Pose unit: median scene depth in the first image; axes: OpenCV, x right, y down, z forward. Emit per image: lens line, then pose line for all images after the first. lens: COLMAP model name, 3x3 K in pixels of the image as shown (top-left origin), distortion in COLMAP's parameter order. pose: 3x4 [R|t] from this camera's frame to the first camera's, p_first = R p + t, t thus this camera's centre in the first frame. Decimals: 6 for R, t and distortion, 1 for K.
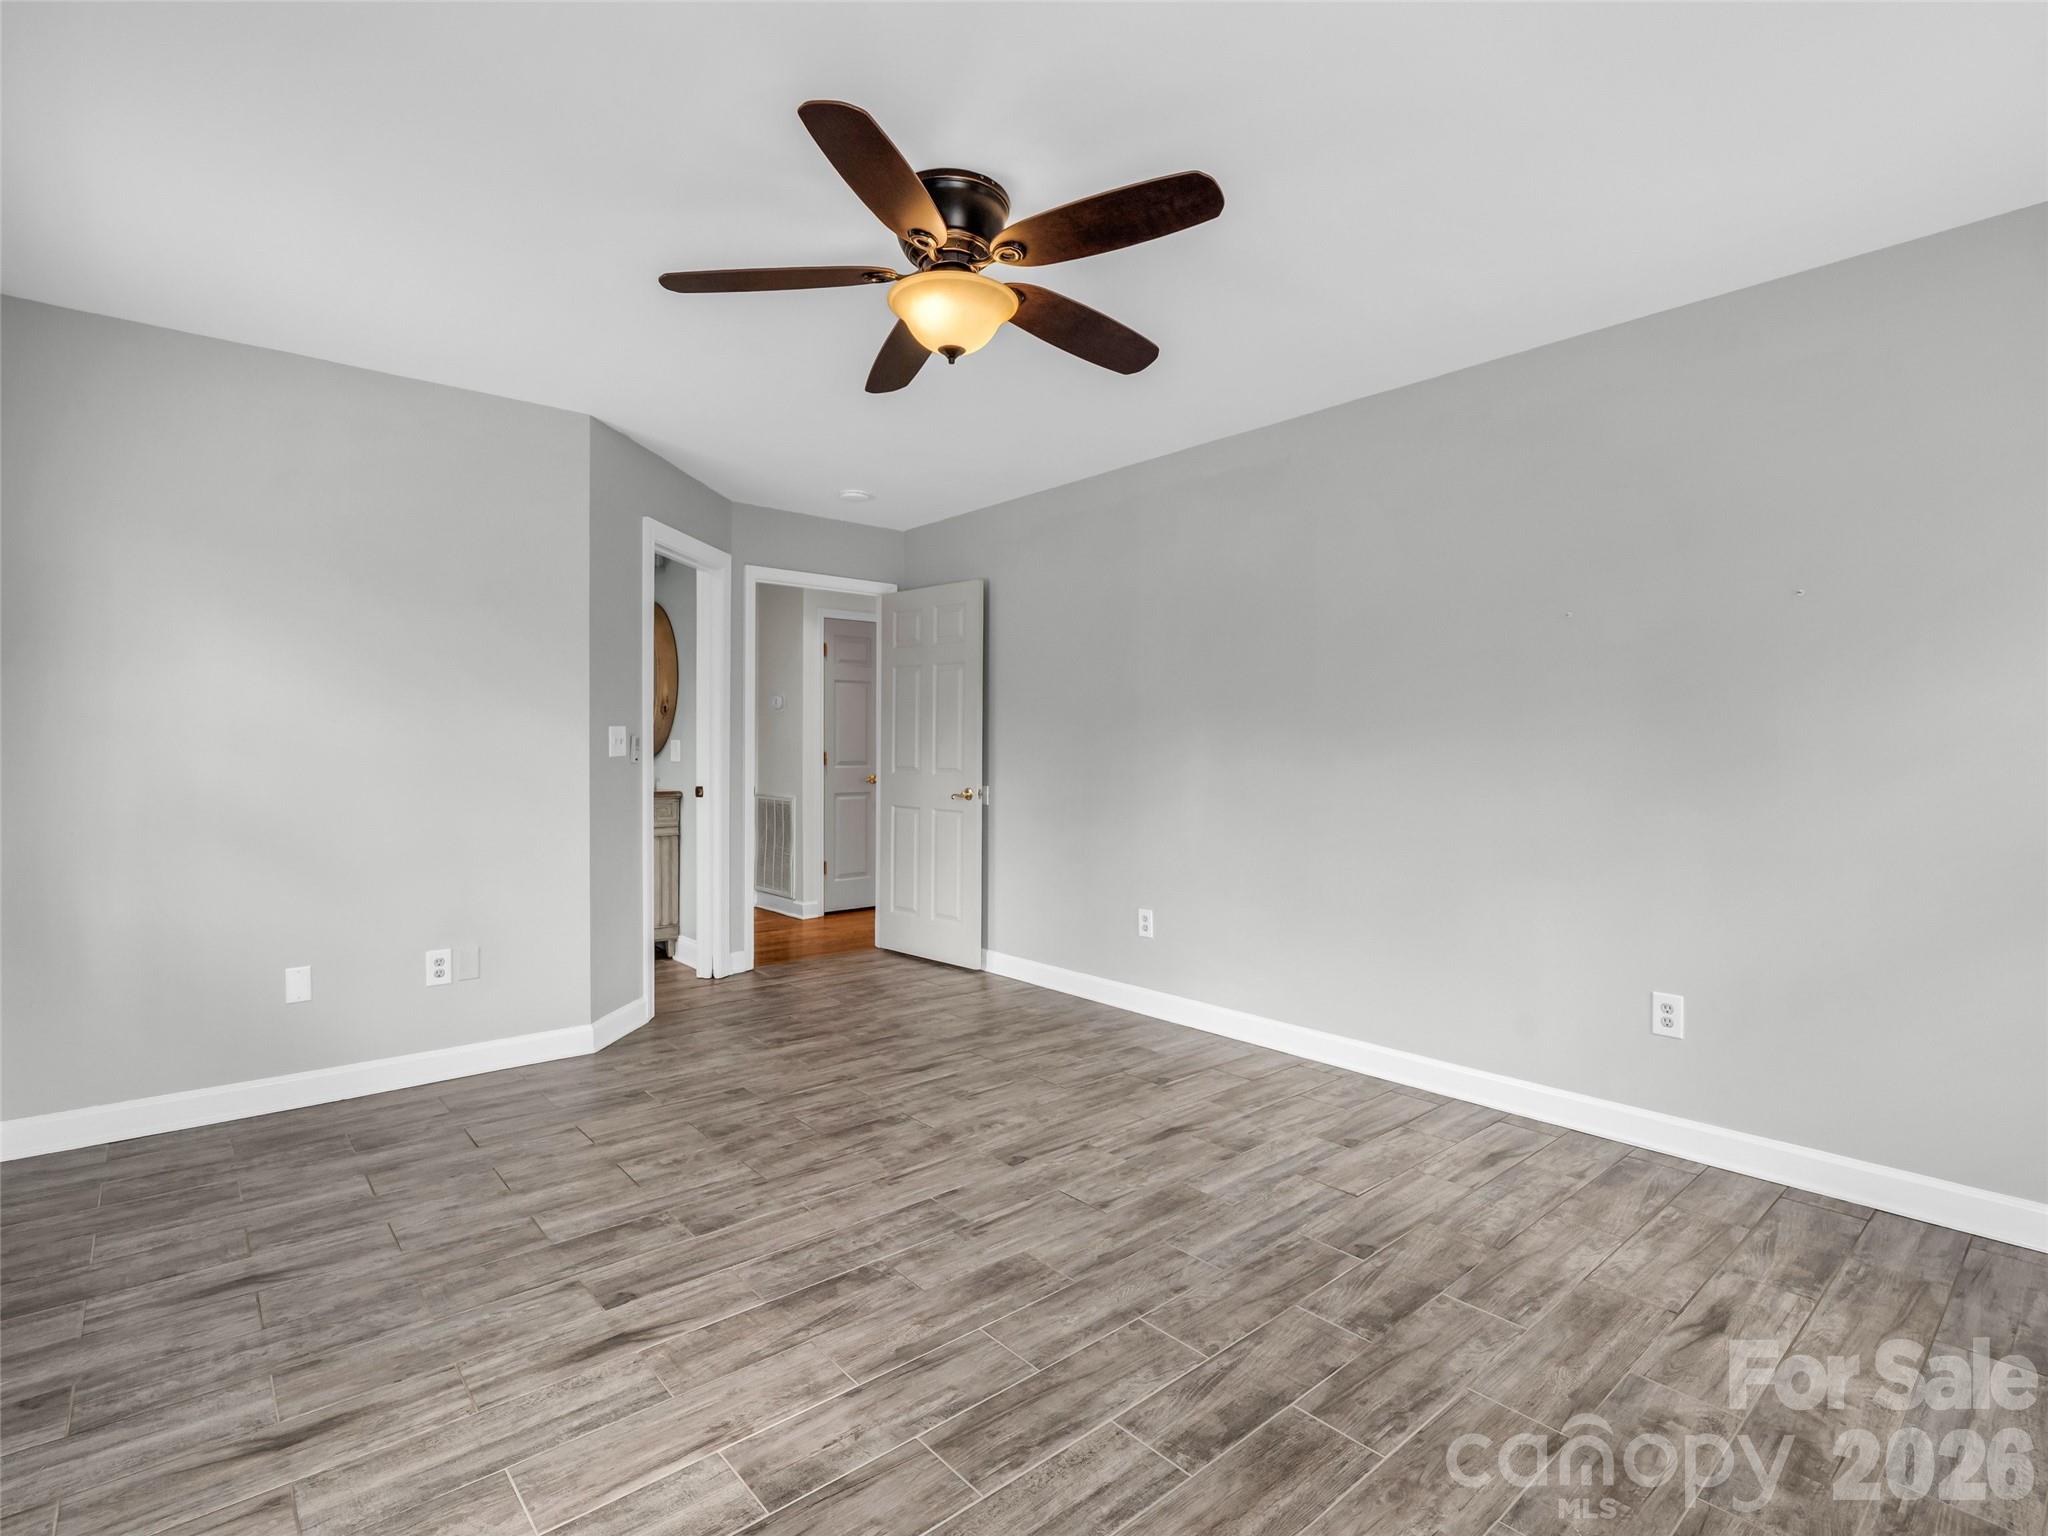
lens RADIAL K [[1001.5, 0, 1028.4], [0, 1001.5, 757.9], [0, 0, 1]] dist [-0.007870, -0.002319]
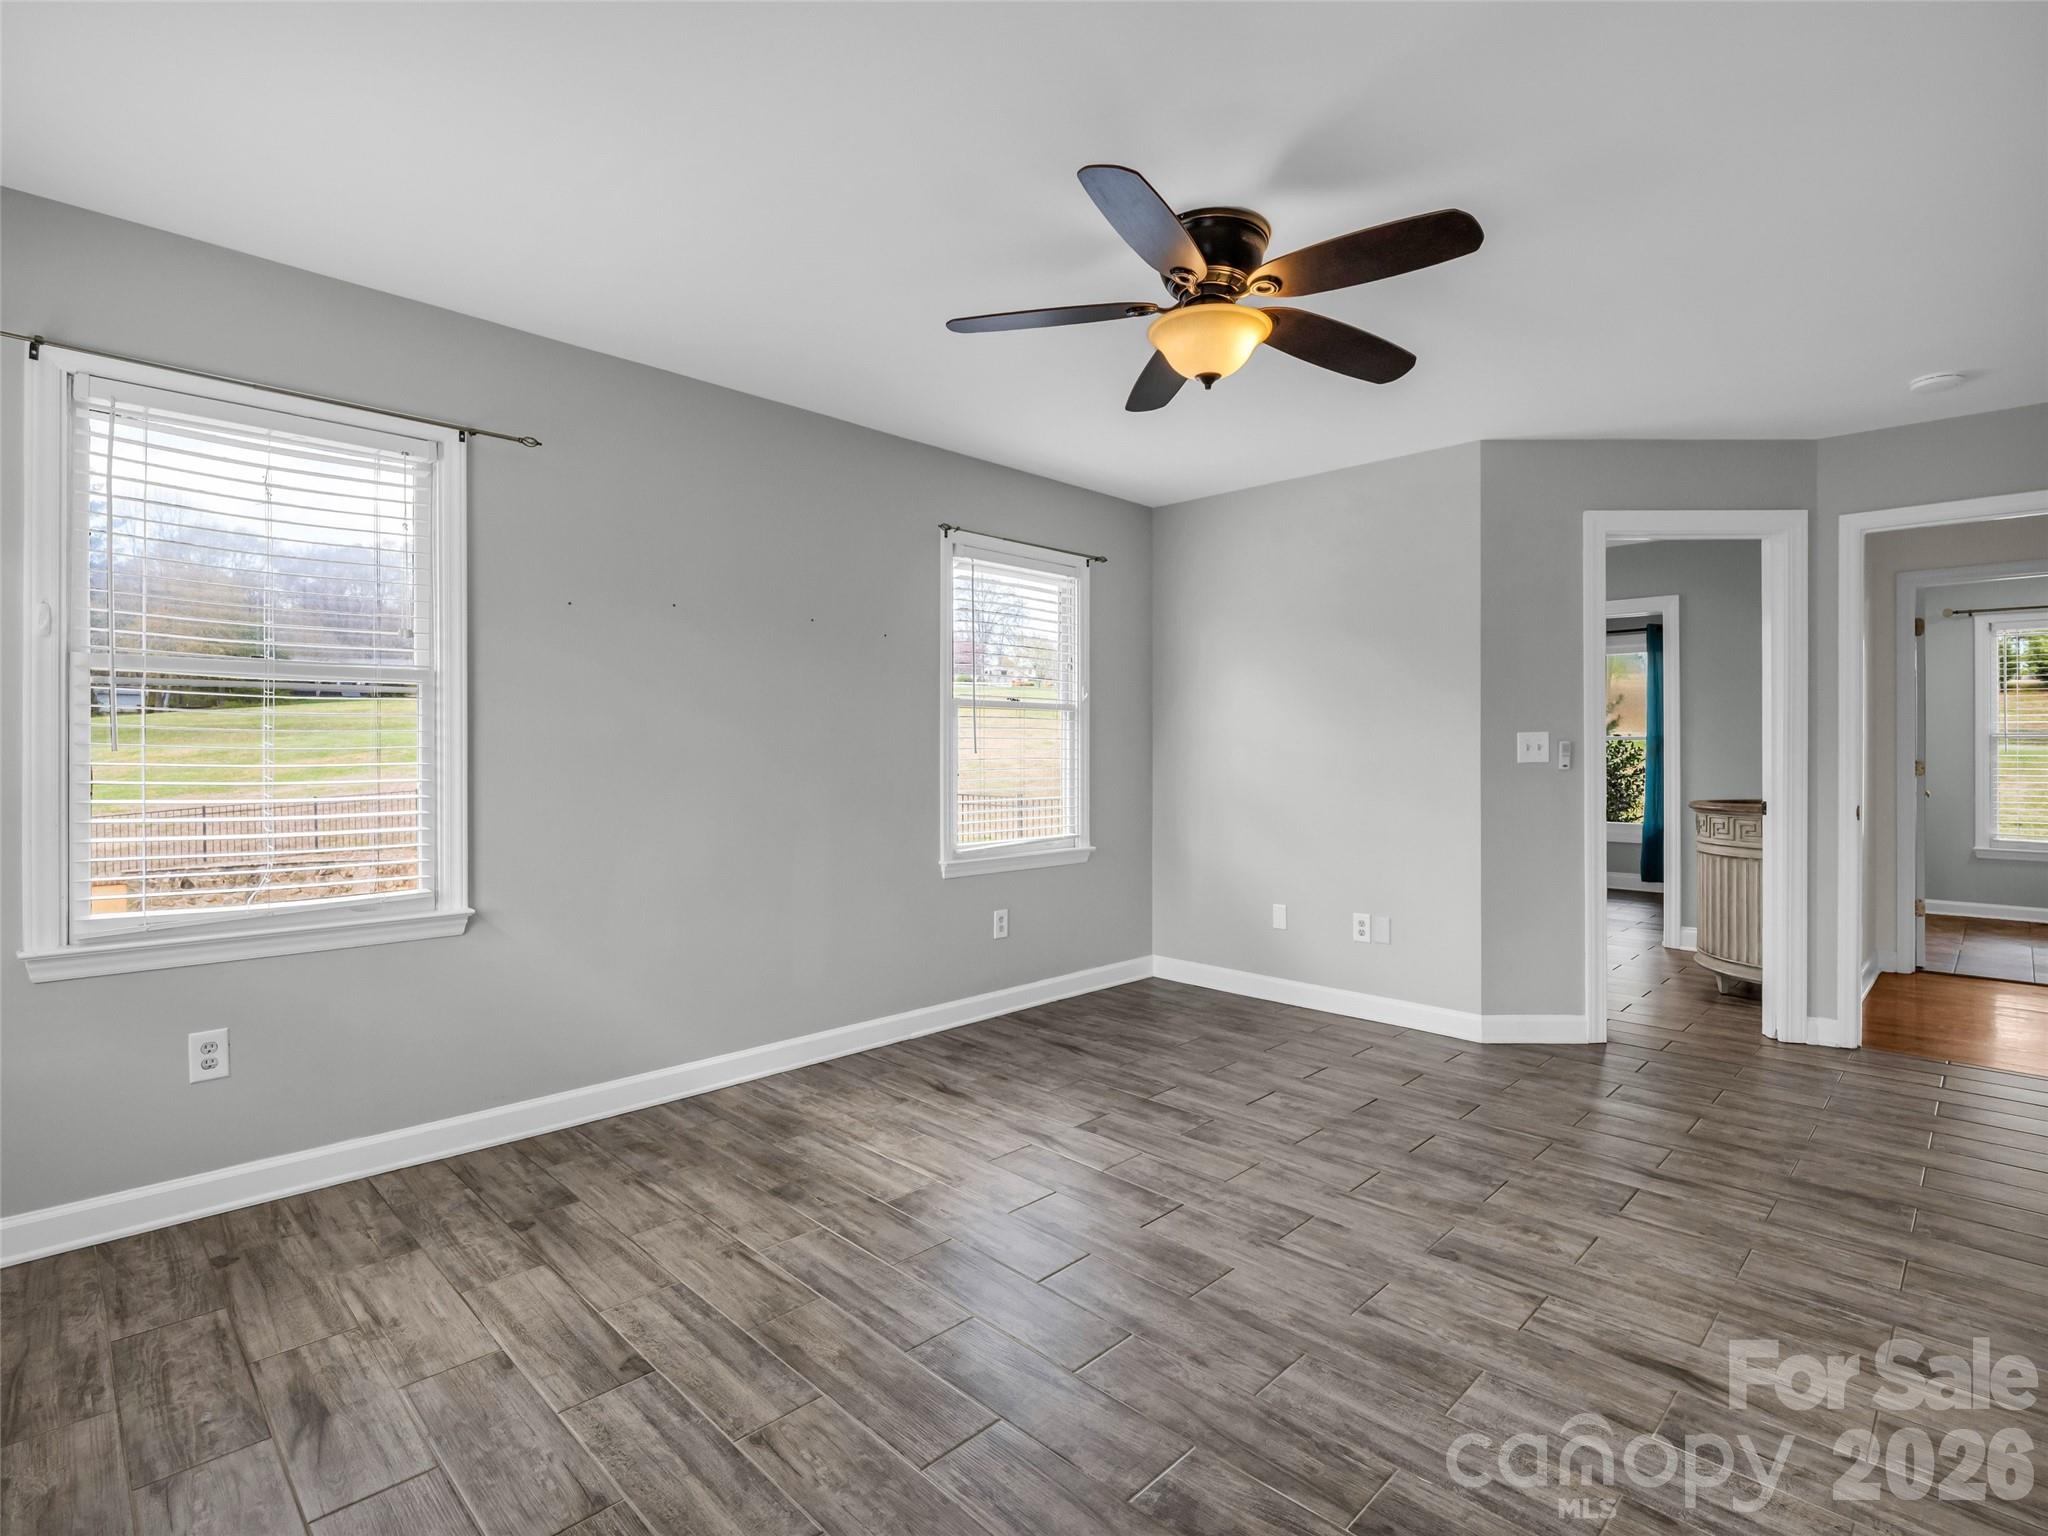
lens RADIAL K [[1001.5, 0, 1025.5], [0, 1001.5, 758.9], [0, 0, 1]] dist [-0.007870, -0.002319]
pose [[0.079945, 0.007146, -0.996774, 0.794736], [-0.013382, 0.999892, 0.006095, -0.005877], [0.996709, 0.012852, 0.080032, 0.597624]]
